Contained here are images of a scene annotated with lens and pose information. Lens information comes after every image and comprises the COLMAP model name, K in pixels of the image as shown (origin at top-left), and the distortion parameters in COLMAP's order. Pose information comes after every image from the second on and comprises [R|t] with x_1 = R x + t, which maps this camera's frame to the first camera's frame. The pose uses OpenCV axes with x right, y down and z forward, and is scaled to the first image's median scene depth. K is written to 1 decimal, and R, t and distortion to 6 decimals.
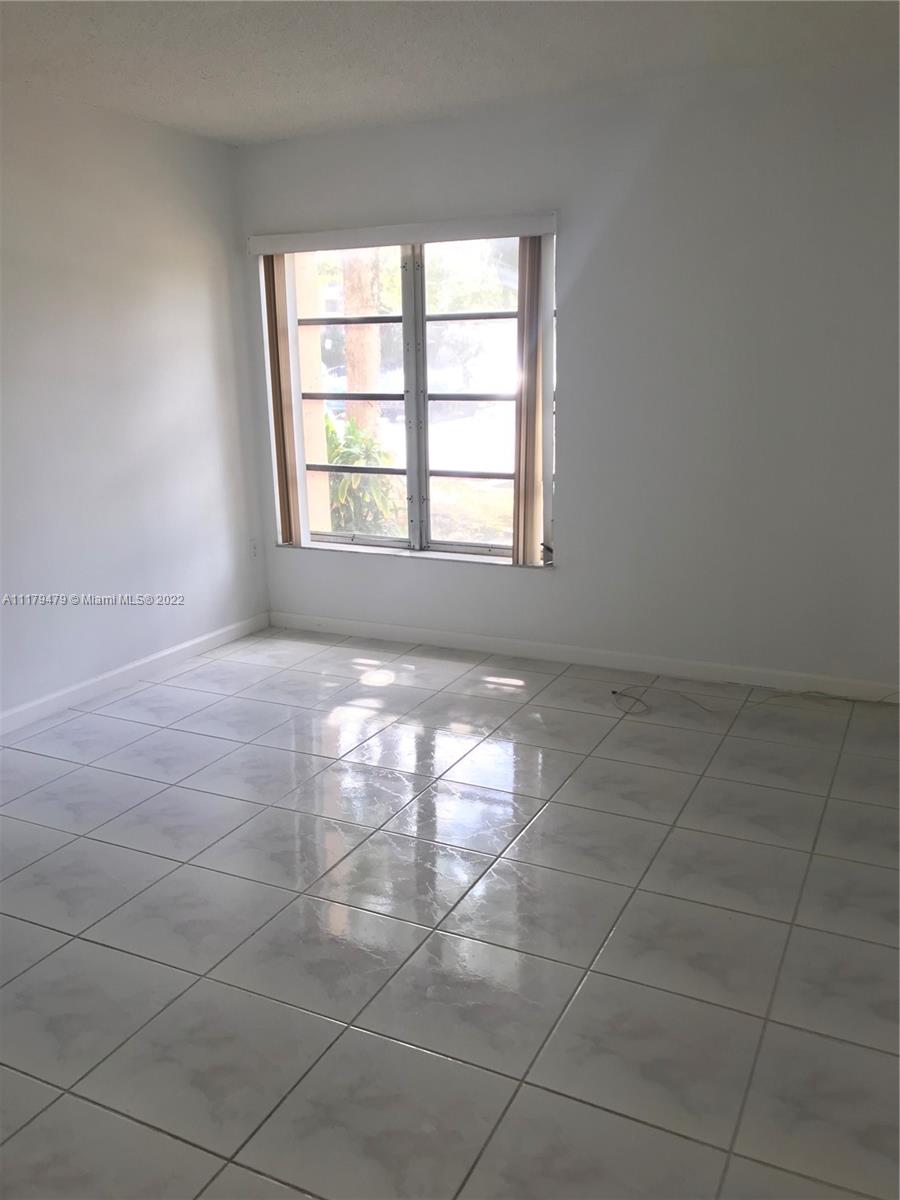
lens RADIAL K [[980.5, 0, 450.4], [0, 980.5, 603.9], [0, 0, 1]] dist [0.030133, -0.032552]
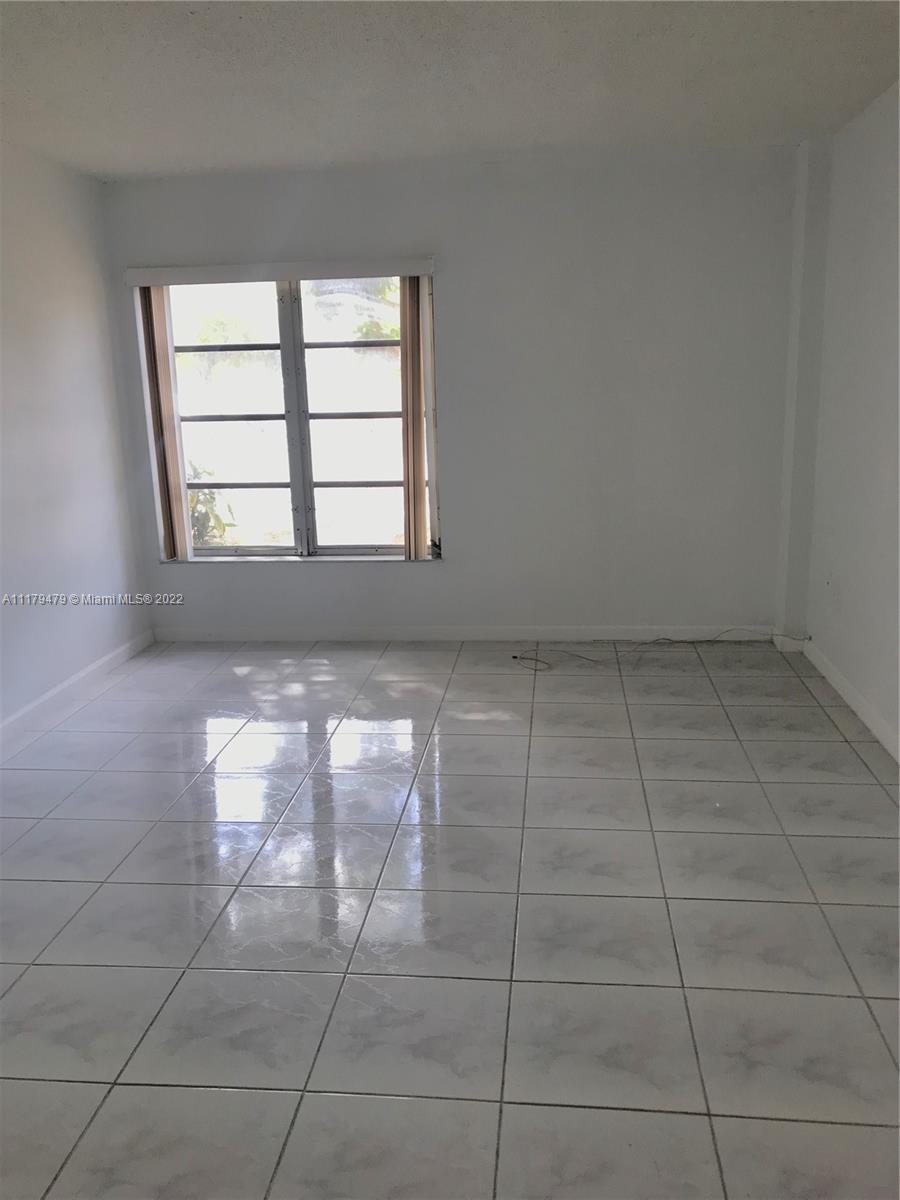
lens RADIAL K [[980.5, 0, 456.1], [0, 980.5, 601.8], [0, 0, 1]] dist [0.030133, -0.032552]
pose [[0.937111, -0.088891, 0.337523, -0.261331], [0.097660, 0.995179, -0.009053, 0.023566], [-0.335091, 0.041446, 0.941274, -0.089131]]
